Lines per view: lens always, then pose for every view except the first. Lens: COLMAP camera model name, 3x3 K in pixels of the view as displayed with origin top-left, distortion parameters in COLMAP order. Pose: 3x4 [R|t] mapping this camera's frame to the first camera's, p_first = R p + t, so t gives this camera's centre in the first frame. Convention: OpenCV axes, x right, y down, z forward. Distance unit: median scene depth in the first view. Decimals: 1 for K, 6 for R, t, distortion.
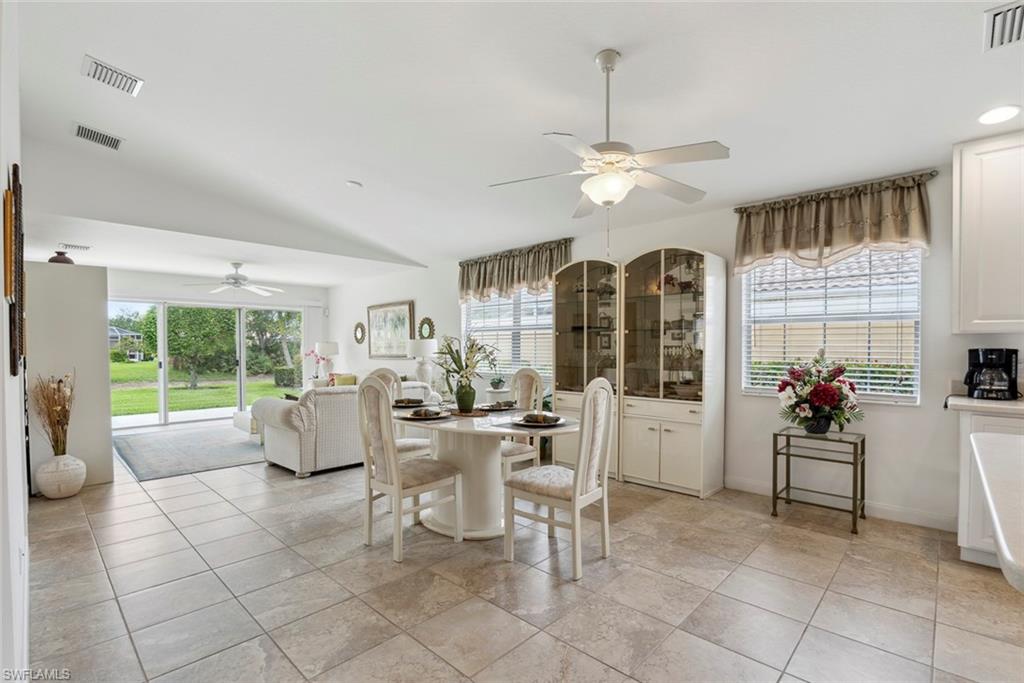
lens RADIAL K [[474.9, 0, 517.4], [0, 474.9, 355.3], [0, 0, 1]] dist [-0.045464, 0.014146]
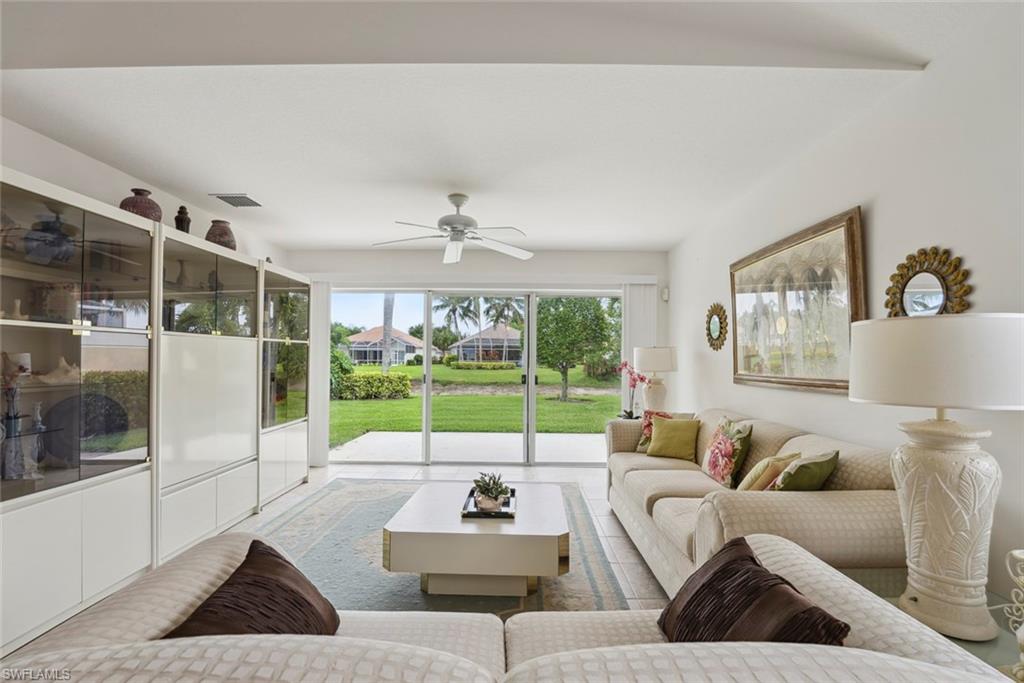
lens RADIAL K [[468.2, 0, 511.7], [0, 468.2, 348.4], [0, 0, 1]] dist [-0.022203, 0.001830]
pose [[0.677176, -0.004483, -0.735808, -0.289219], [-0.023339, 0.999347, -0.027567, -0.018602], [0.735451, 0.035840, 0.676629, 1.181781]]
